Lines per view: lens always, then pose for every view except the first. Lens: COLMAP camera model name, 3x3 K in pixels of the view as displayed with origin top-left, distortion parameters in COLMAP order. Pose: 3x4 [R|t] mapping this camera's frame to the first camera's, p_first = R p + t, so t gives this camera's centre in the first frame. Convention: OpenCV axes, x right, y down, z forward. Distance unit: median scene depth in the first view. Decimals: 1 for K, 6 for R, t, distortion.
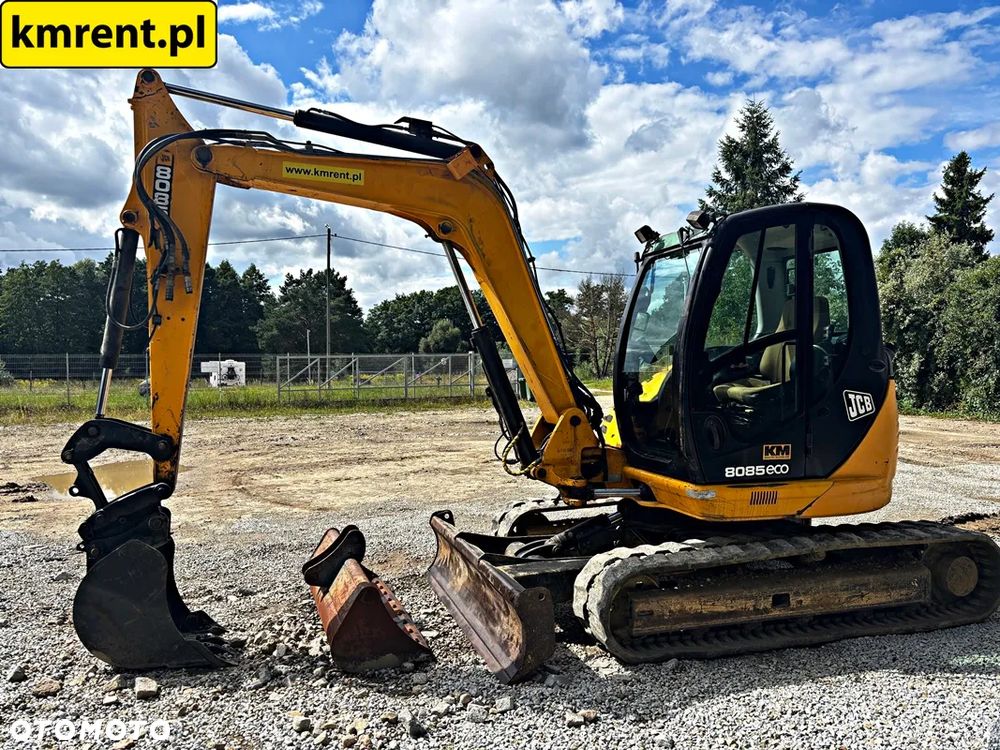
lens RADIAL K [[759.2, 0, 497.2], [0, 759.2, 385.8], [0, 0, 1]] dist [0.032650, -0.027963]
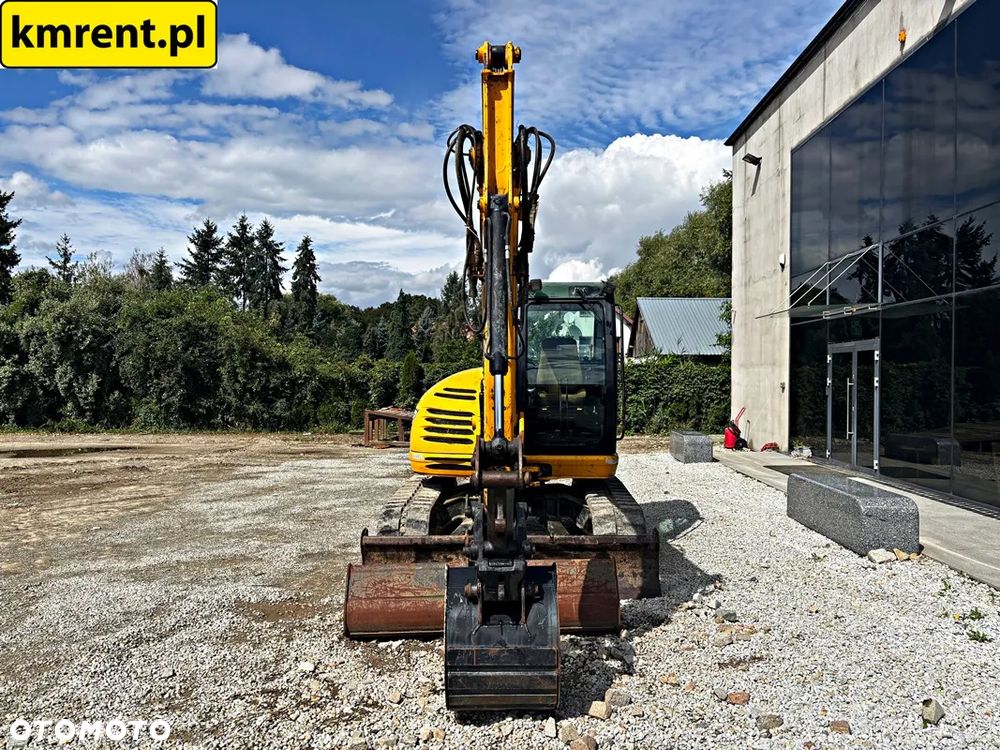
lens RADIAL K [[753.2, 0, 500.7], [0, 753.2, 376.9], [0, 0, 1]] dist [0.020766, -0.007702]
pose [[0.307579, 0.014629, 0.951410, -1.223767], [0.024177, 0.999439, -0.023183, -0.001402], [-0.951215, 0.030133, 0.307053, 0.703802]]
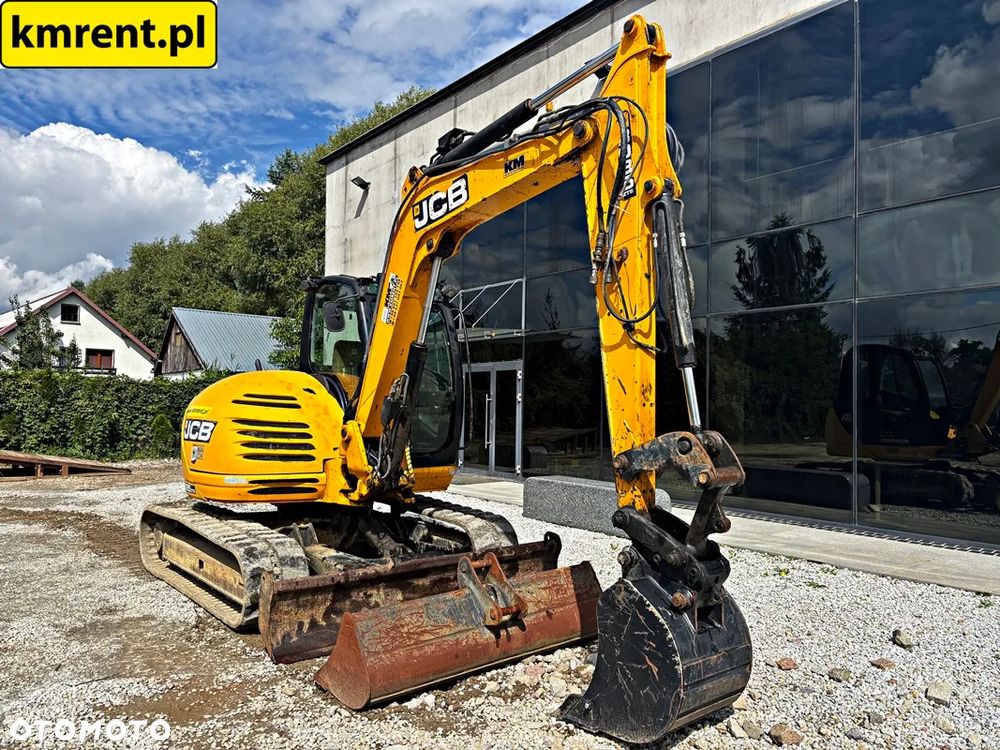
lens RADIAL K [[753.2, 0, 500.7], [0, 753.2, 376.9], [0, 0, 1]] dist [0.020766, -0.007702]
pose [[-0.365849, 0.041806, 0.929735, -1.108183], [0.024776, 0.999074, -0.035175, 0.008544], [-0.930344, 0.010167, -0.366546, 1.388134]]
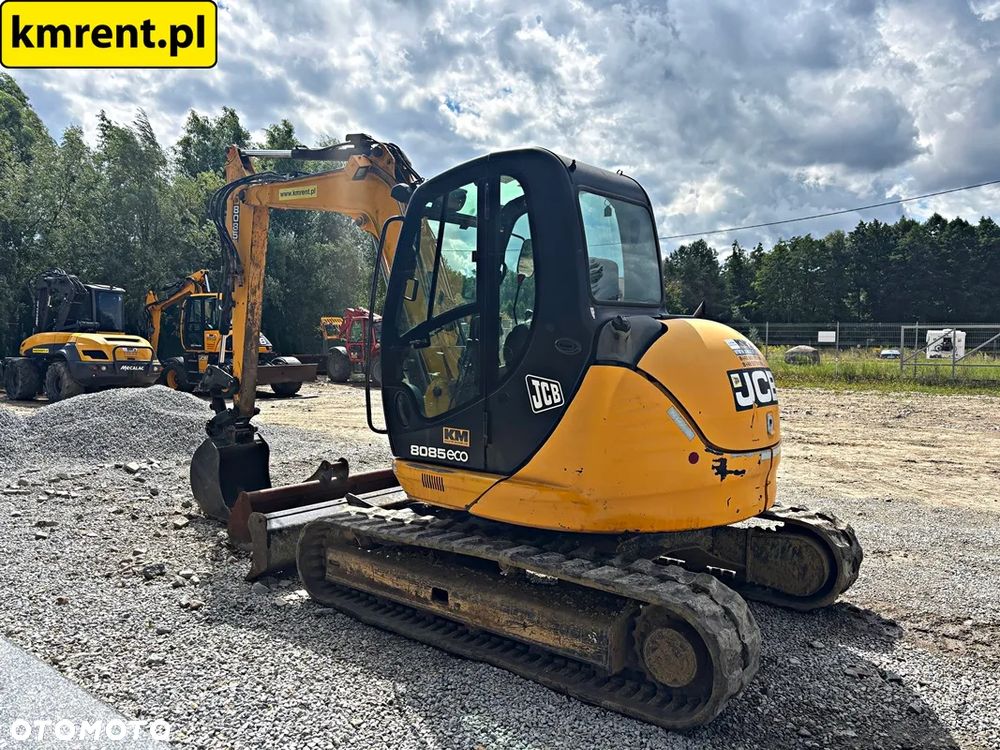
lens RADIAL K [[775.7, 0, 493.7], [0, 775.7, 373.5], [0, 0, 1]] dist [0.023613, -0.002411]
pose [[0.574625, 0.057466, -0.816397, 1.116251], [-0.037675, 0.998332, 0.043754, -0.030620], [0.817549, 0.005616, 0.575832, 0.487909]]
